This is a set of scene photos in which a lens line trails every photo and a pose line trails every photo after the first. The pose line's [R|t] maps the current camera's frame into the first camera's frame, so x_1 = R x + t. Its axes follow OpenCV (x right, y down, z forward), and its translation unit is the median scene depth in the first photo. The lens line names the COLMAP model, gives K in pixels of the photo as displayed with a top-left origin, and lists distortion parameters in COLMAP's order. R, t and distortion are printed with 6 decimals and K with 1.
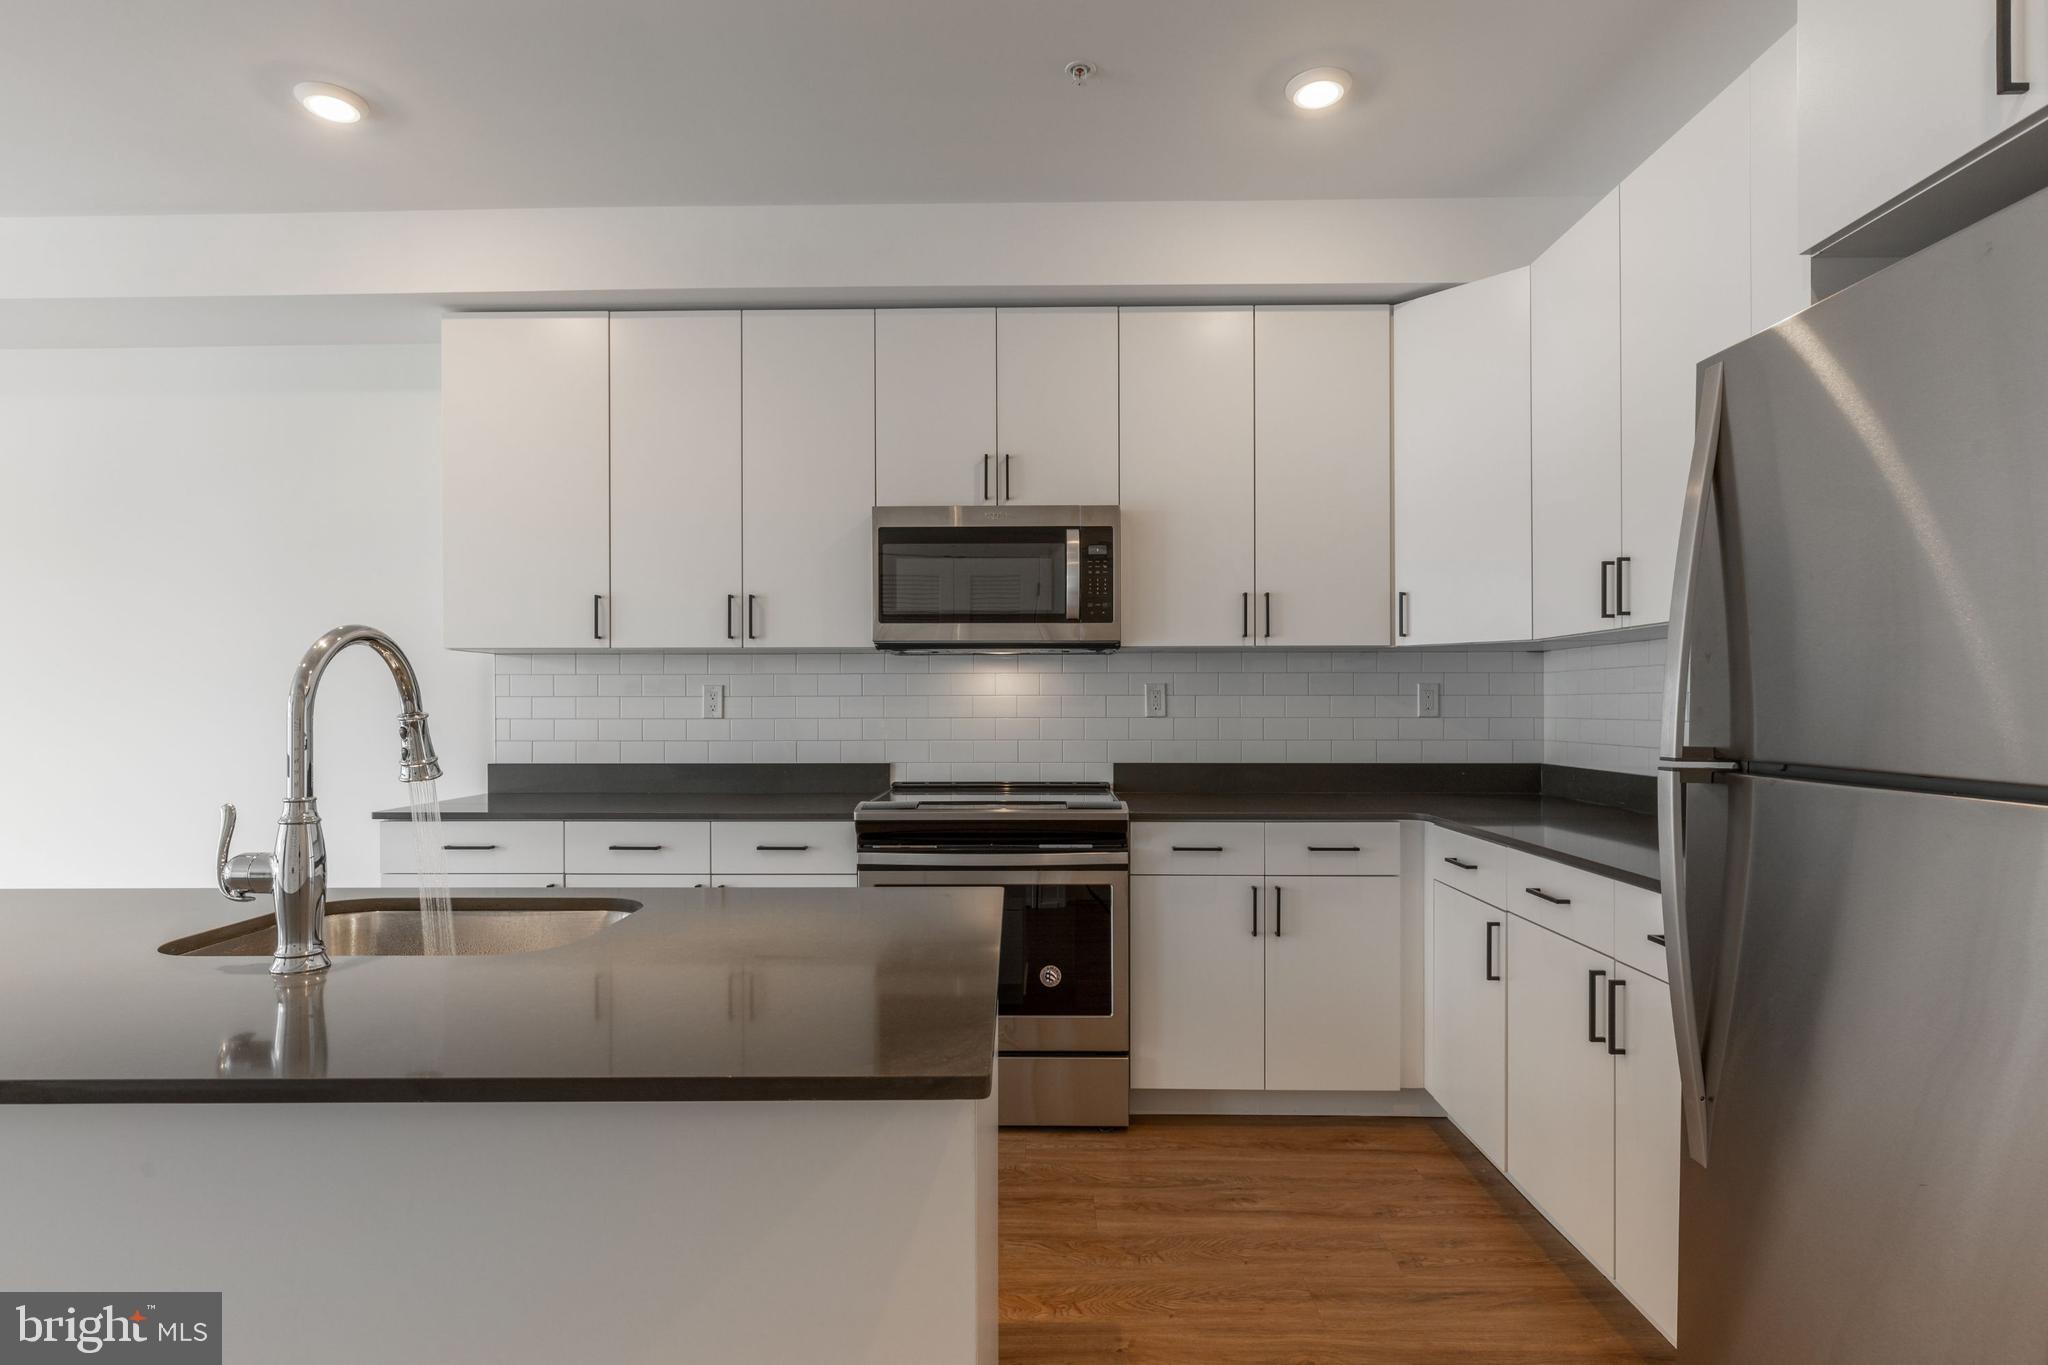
lens RADIAL K [[1006.1, 0, 1020.8], [0, 1006.1, 709.6], [0, 0, 1]] dist [-0.000050, -0.000406]
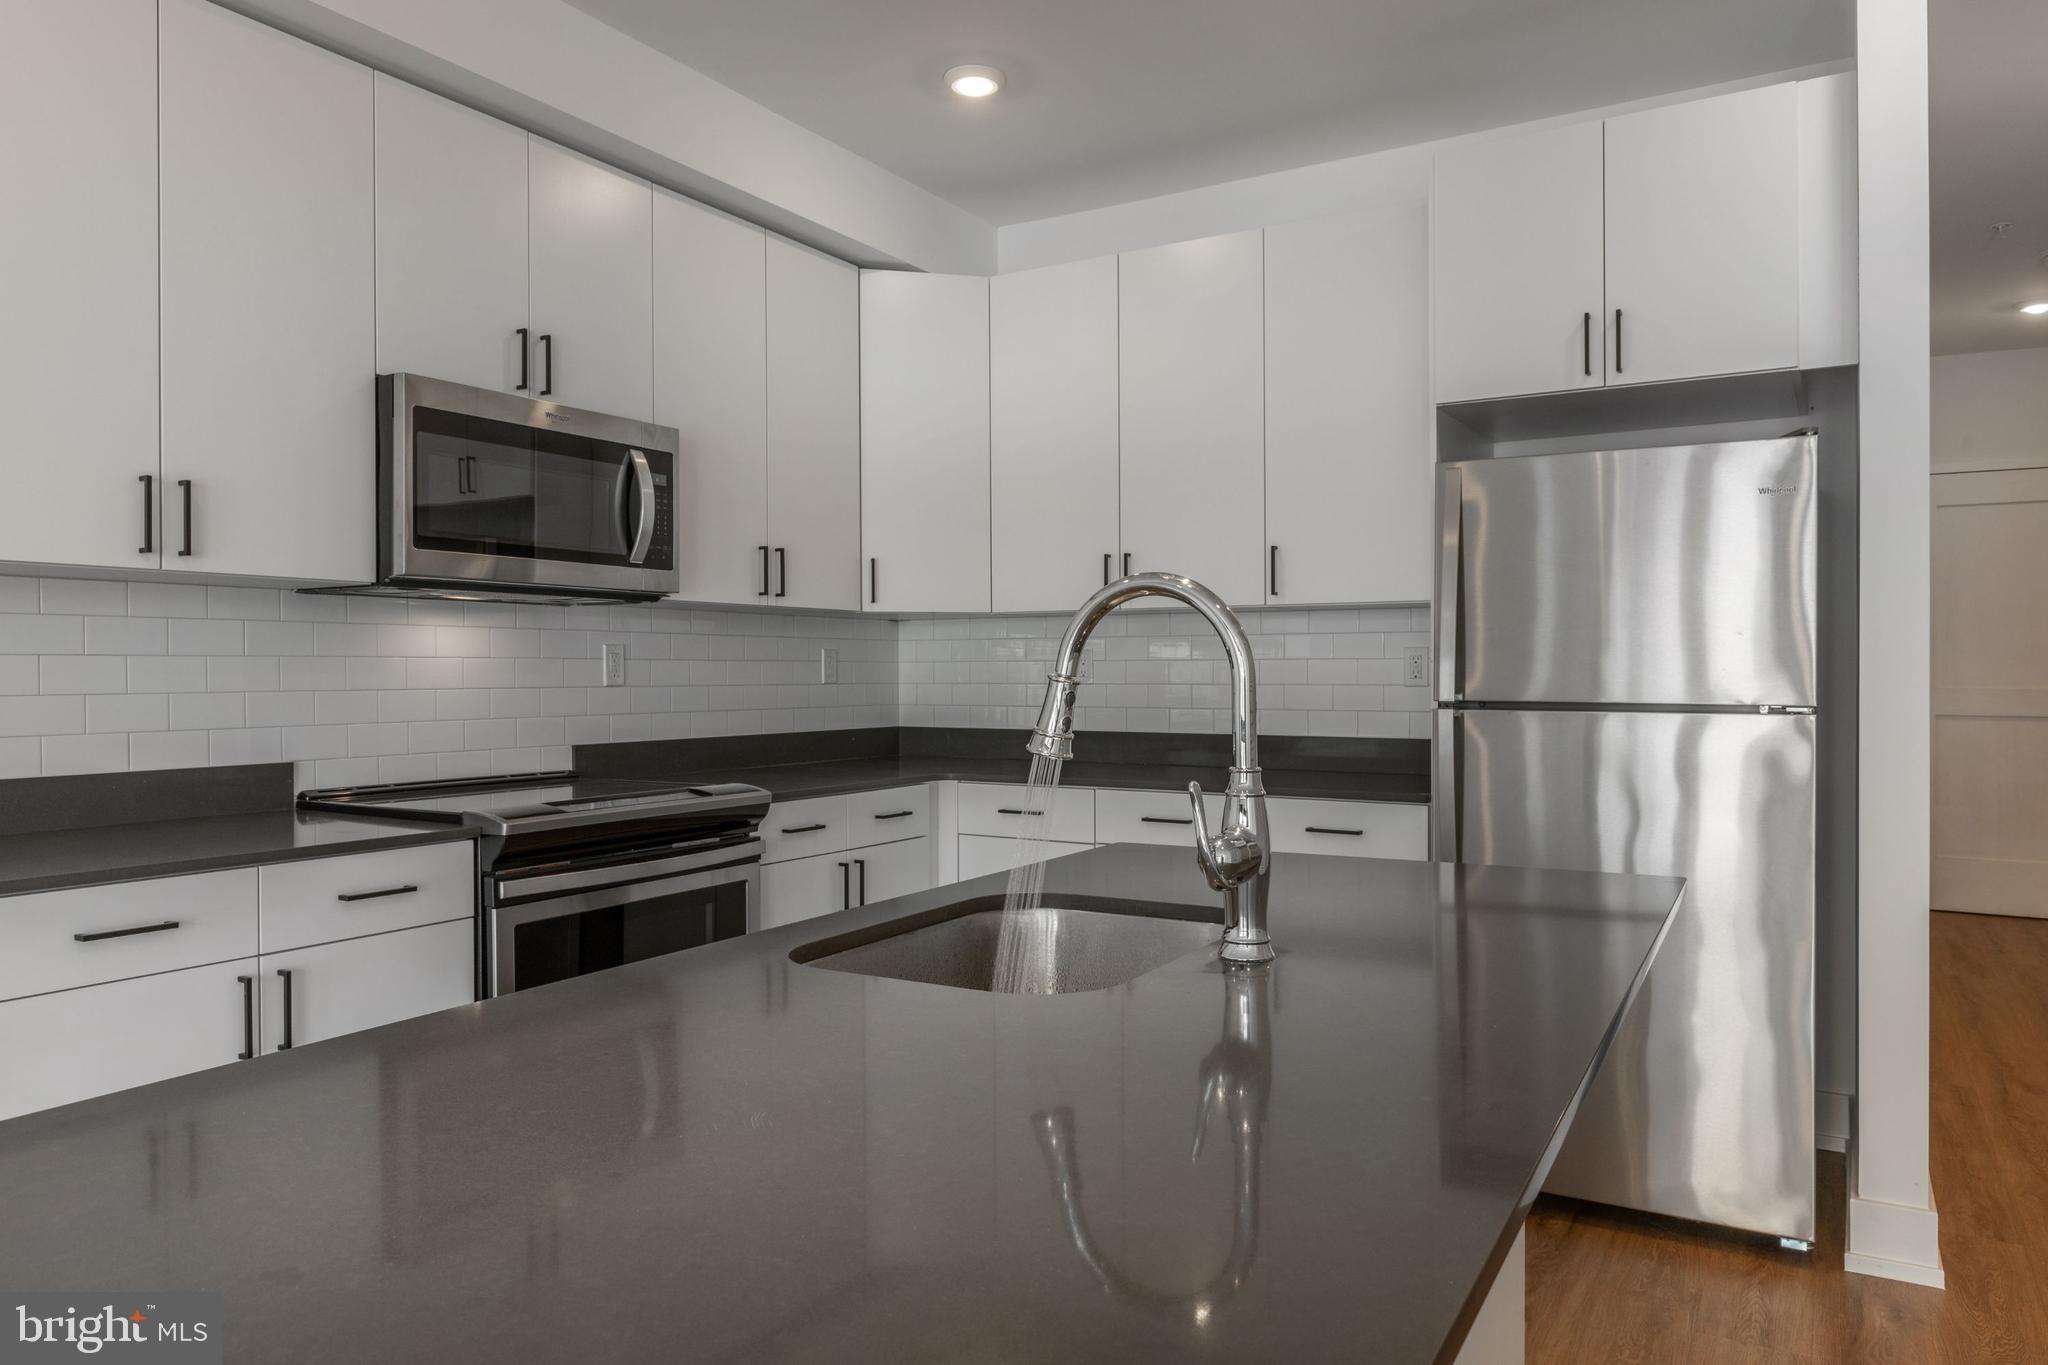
lens RADIAL K [[1357.2, 0, 1024.0], [0, 1357.2, 682.5], [0, 0, 1]] dist [-0.006486, -0.002338]
pose [[0.502241, -0.006533, 0.864703, -0.708848], [0.001479, 0.999976, 0.006696, -0.002185], [-0.864727, -0.002084, 0.502239, 0.189923]]
